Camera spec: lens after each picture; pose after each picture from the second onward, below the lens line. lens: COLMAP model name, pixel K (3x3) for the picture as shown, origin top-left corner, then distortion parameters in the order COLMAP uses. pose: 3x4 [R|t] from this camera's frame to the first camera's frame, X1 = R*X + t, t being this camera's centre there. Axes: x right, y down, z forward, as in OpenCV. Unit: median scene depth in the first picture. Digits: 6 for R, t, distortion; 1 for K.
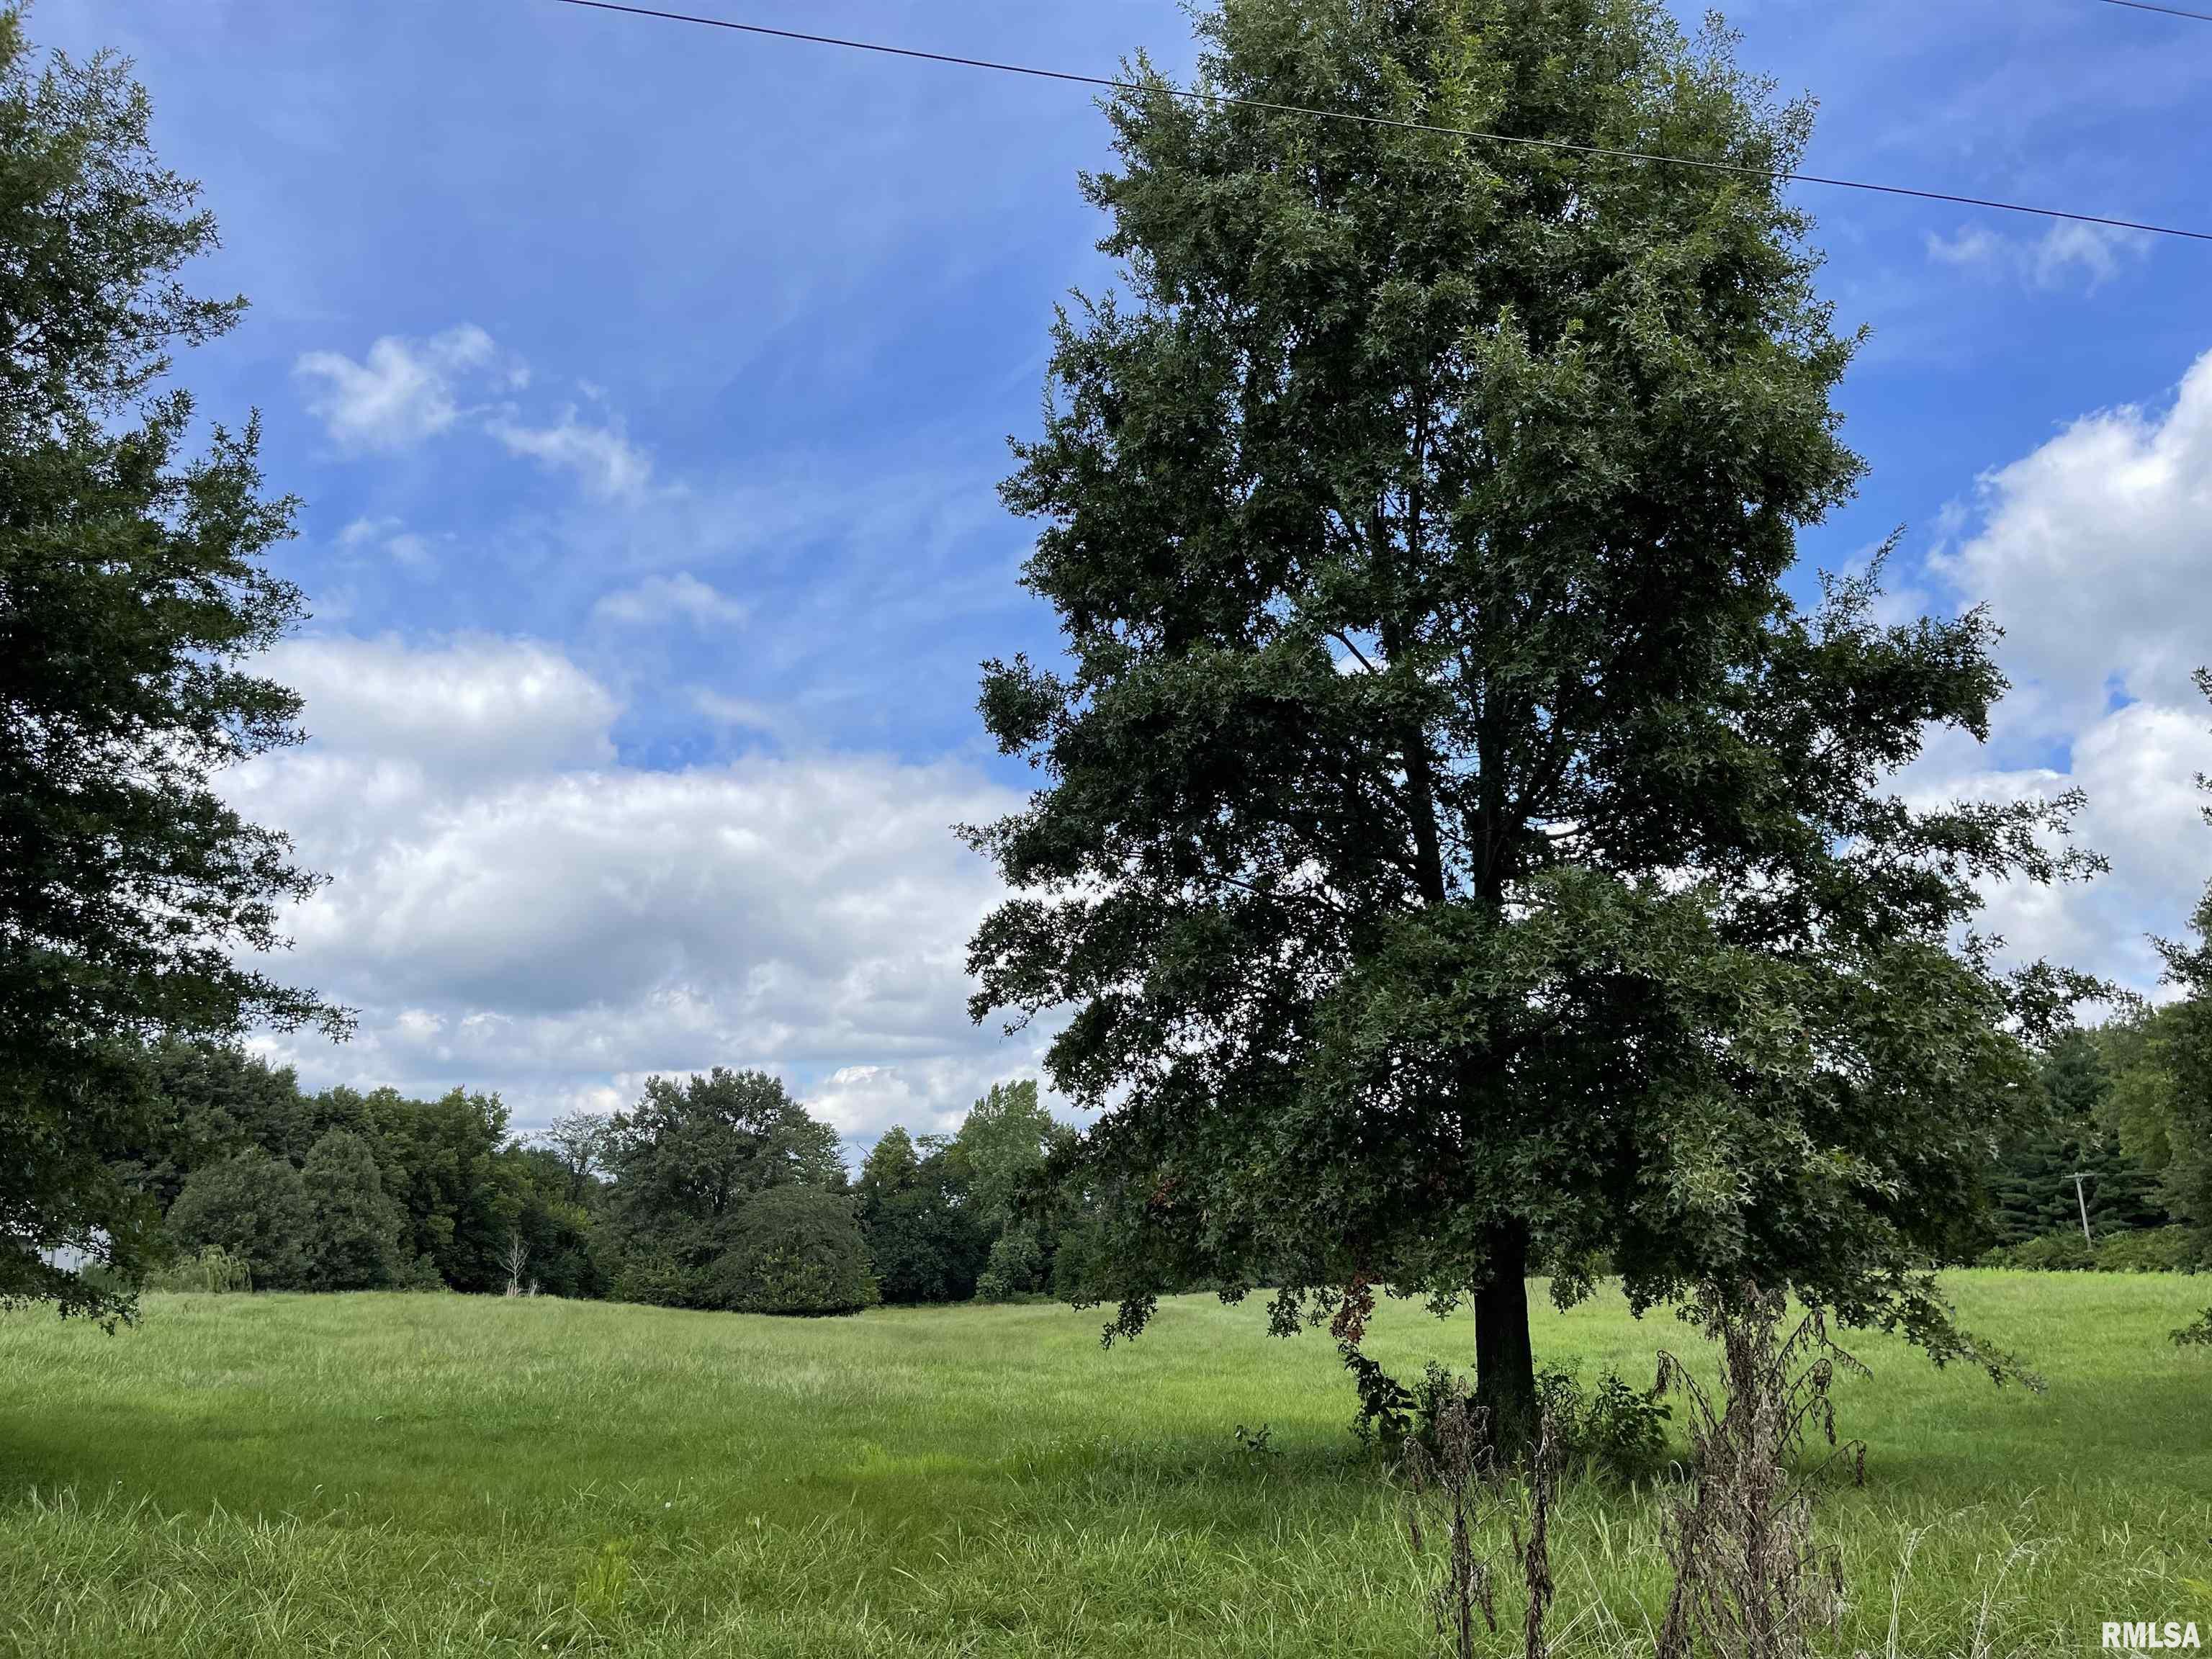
lens RADIAL K [[1687.0, 0, 1104.0], [0, 1687.0, 832.9], [0, 0, 1]] dist [0.087464, -0.103739]
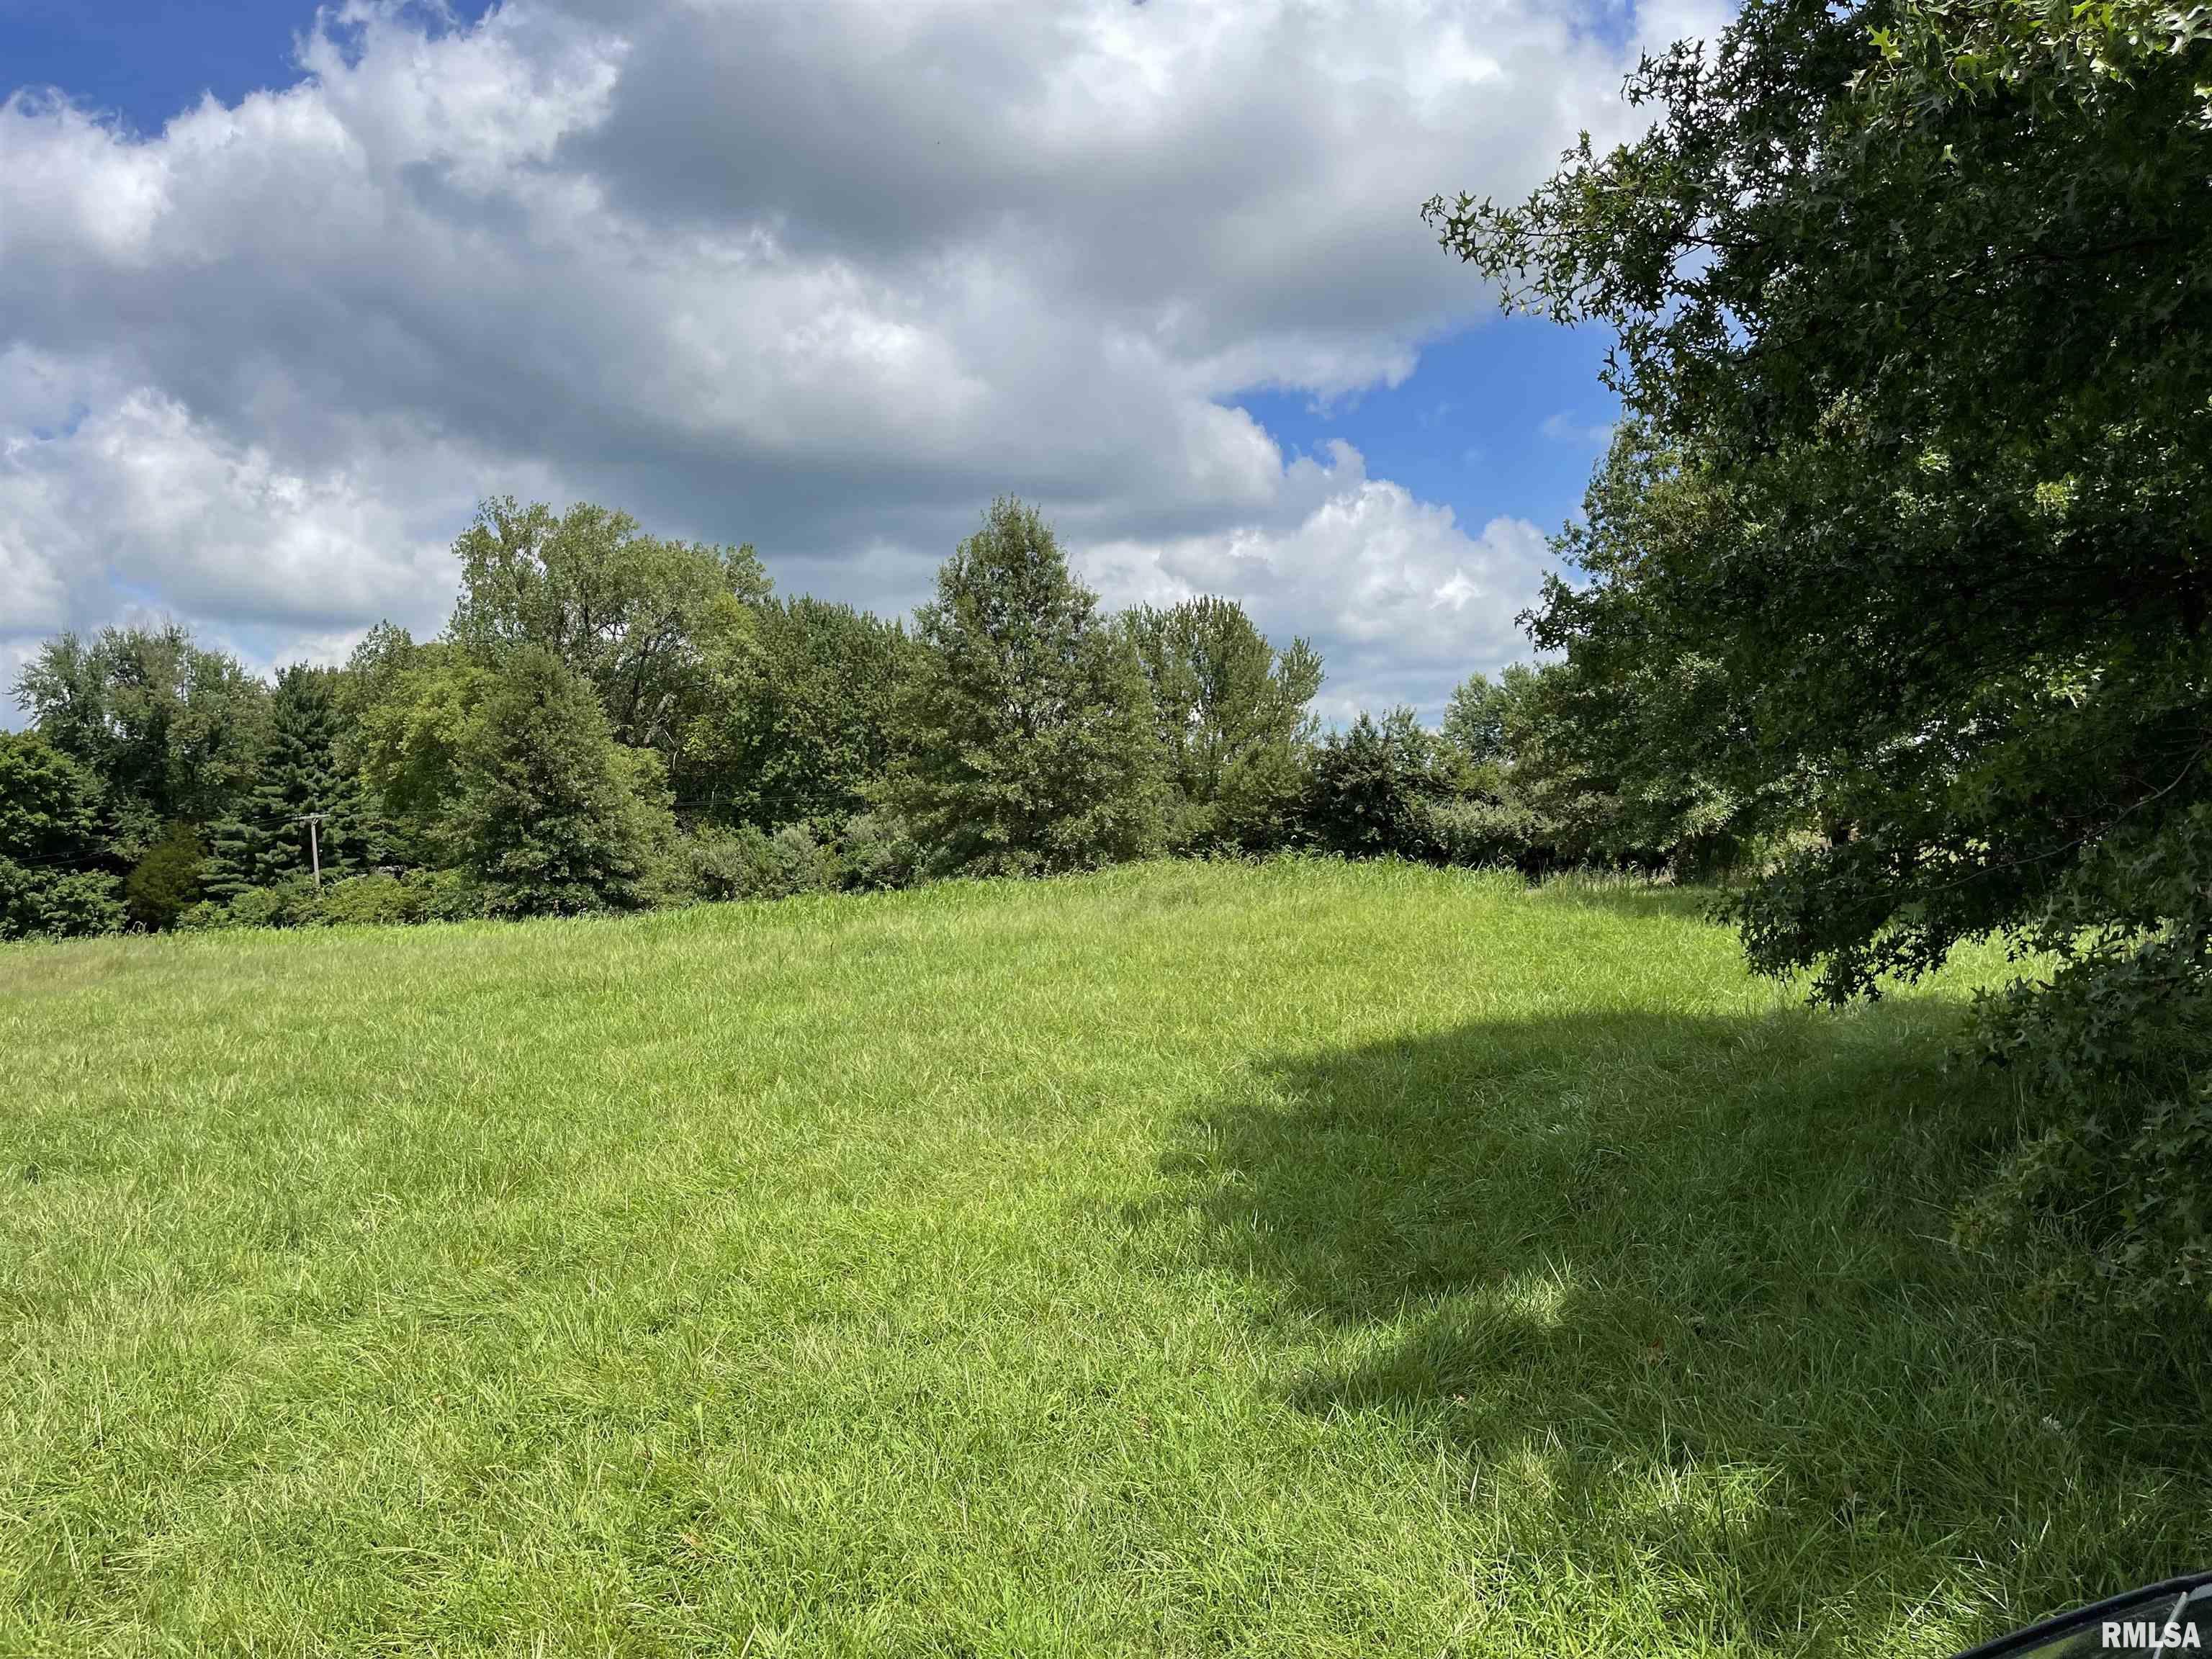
lens RADIAL K [[1687.0, 0, 1087.3], [0, 1687.0, 815.9], [0, 0, 1]] dist [0.087464, -0.103739]
pose [[0.582012, -0.005638, 0.813161, 0.090241], [-0.145795, 0.983049, 0.111167, 0.044849], [-0.800004, -0.183256, 0.571324, 0.186637]]
